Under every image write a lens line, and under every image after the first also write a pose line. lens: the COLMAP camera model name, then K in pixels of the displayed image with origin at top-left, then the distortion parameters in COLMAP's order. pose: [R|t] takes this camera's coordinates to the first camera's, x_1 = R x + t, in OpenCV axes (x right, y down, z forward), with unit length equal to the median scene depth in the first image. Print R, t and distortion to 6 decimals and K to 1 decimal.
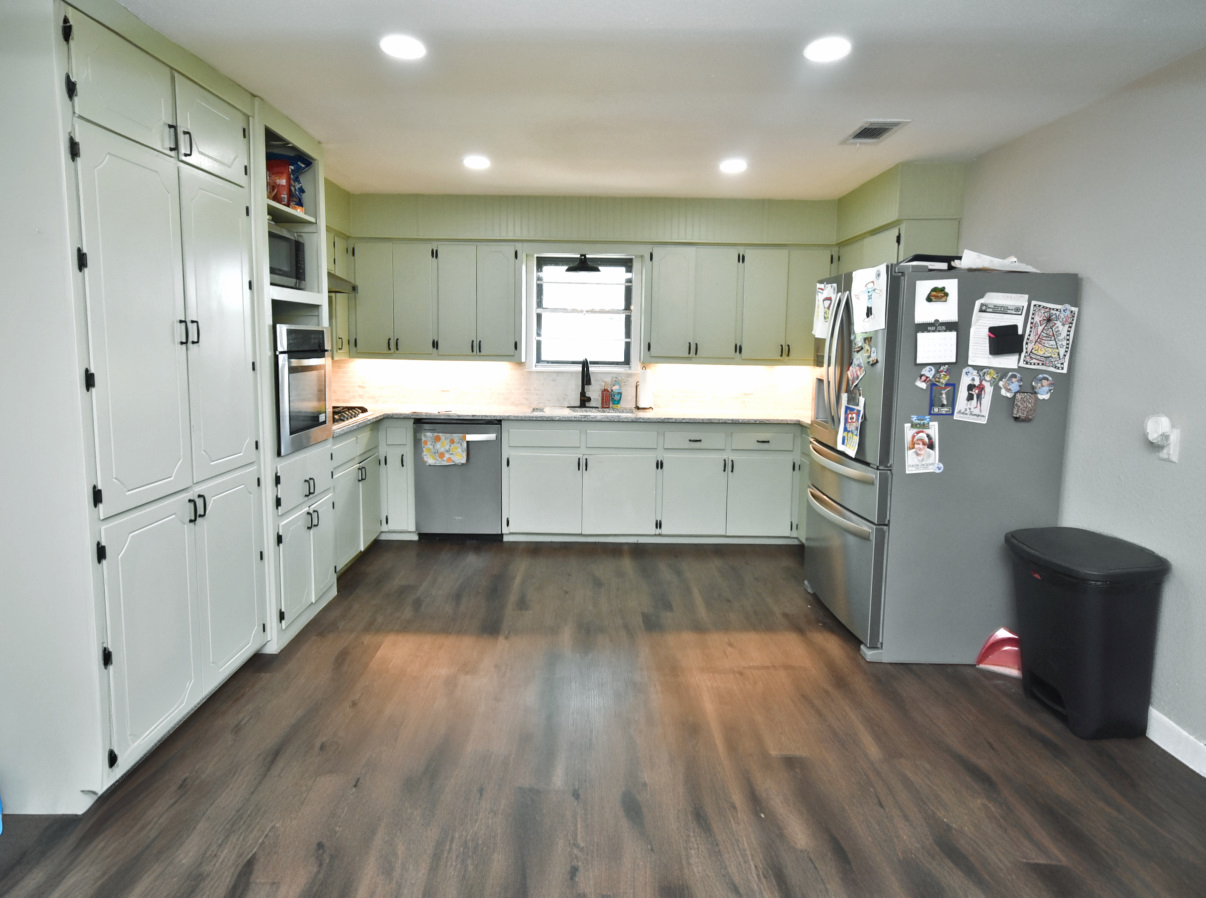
lens RADIAL K [[669.4, 0, 579.2], [0, 669.4, 402.6], [0, 0, 1]] dist [0.010083, -0.006529]
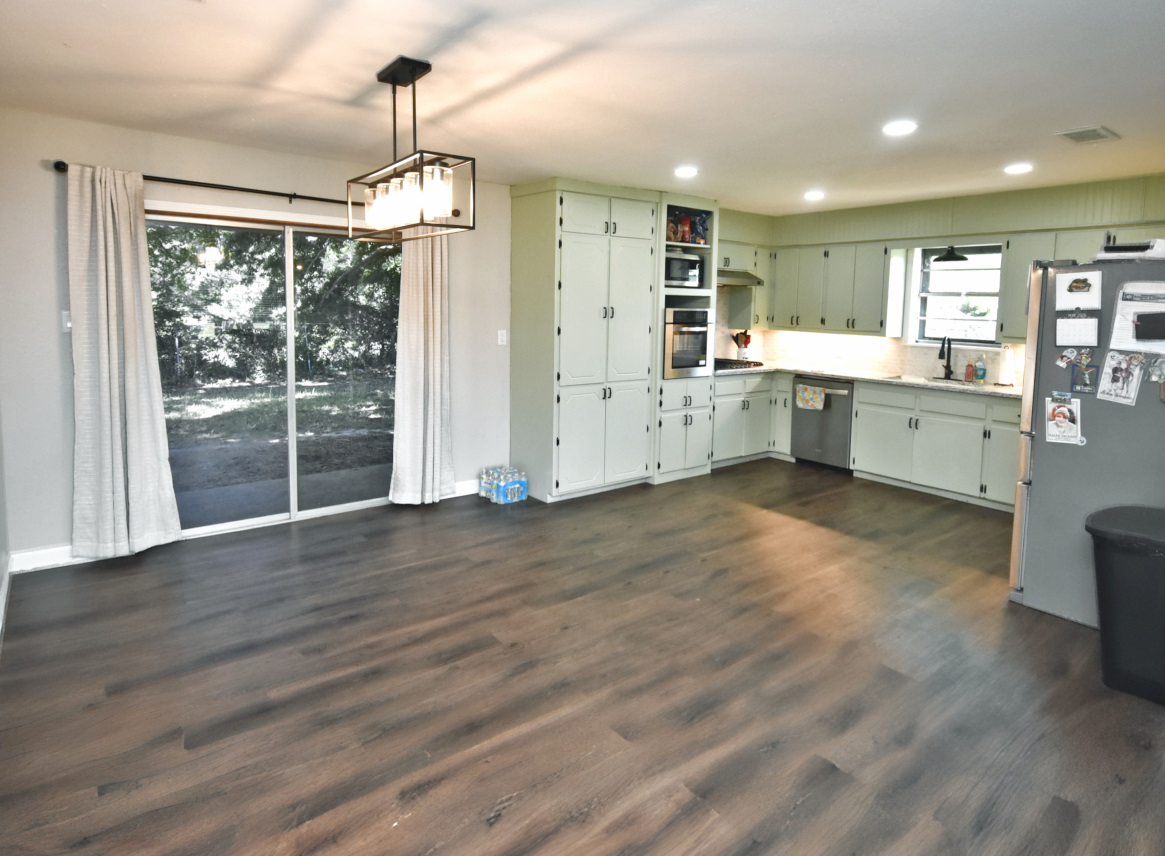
lens RADIAL K [[646.7, 0, 555.9], [0, 646.7, 349.0], [0, 0, 1]] dist [0.010083, -0.006529]
pose [[0.593542, 0.054817, -0.802934, 0.702260], [-0.087203, 0.996184, 0.003549, 0.014439], [0.800065, 0.067911, 0.596057, -0.270898]]
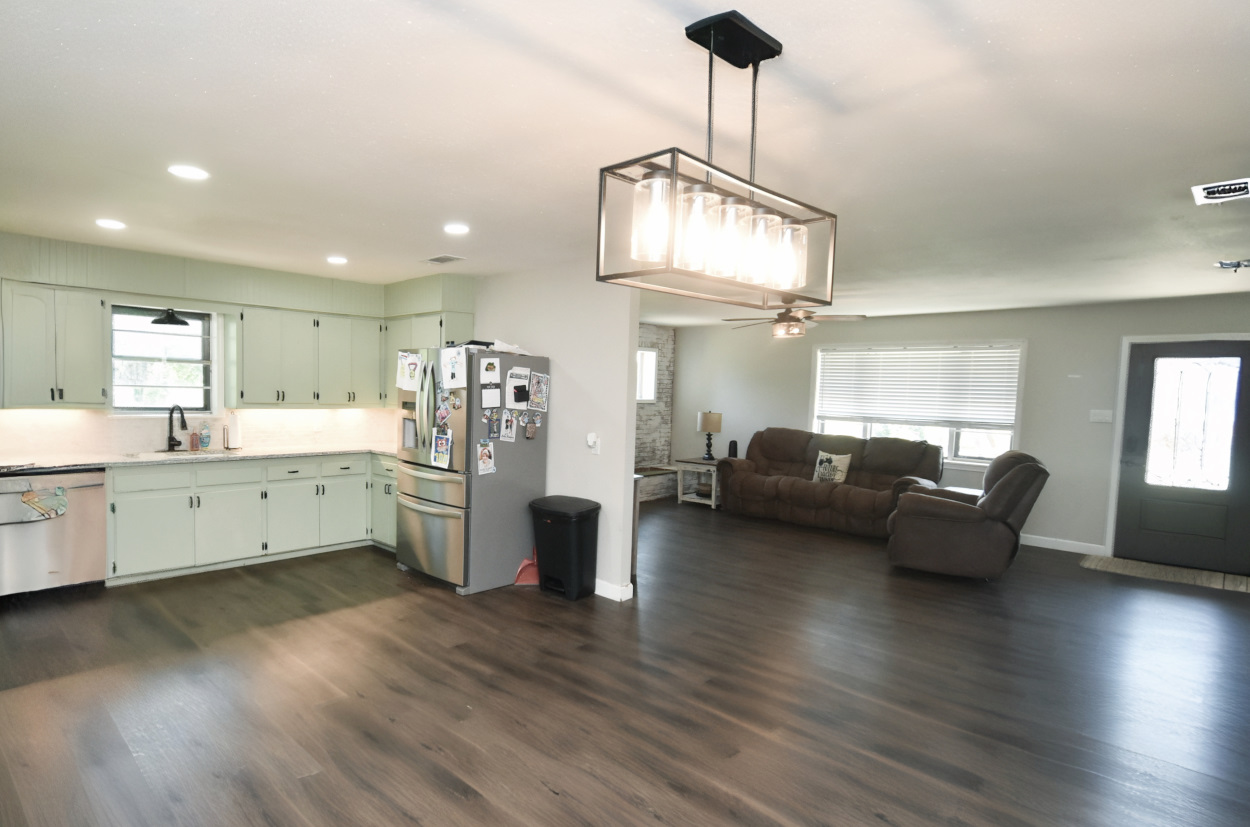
lens RADIAL K [[676.4, 0, 525.1], [0, 676.4, 430.2], [0, 0, 1]] dist [0.001194, 0.000493]
pose [[0.732614, -0.040341, 0.679448, -0.443757], [0.049878, 0.998740, 0.005518, -0.005429], [-0.678815, 0.029847, 0.733703, -0.237590]]
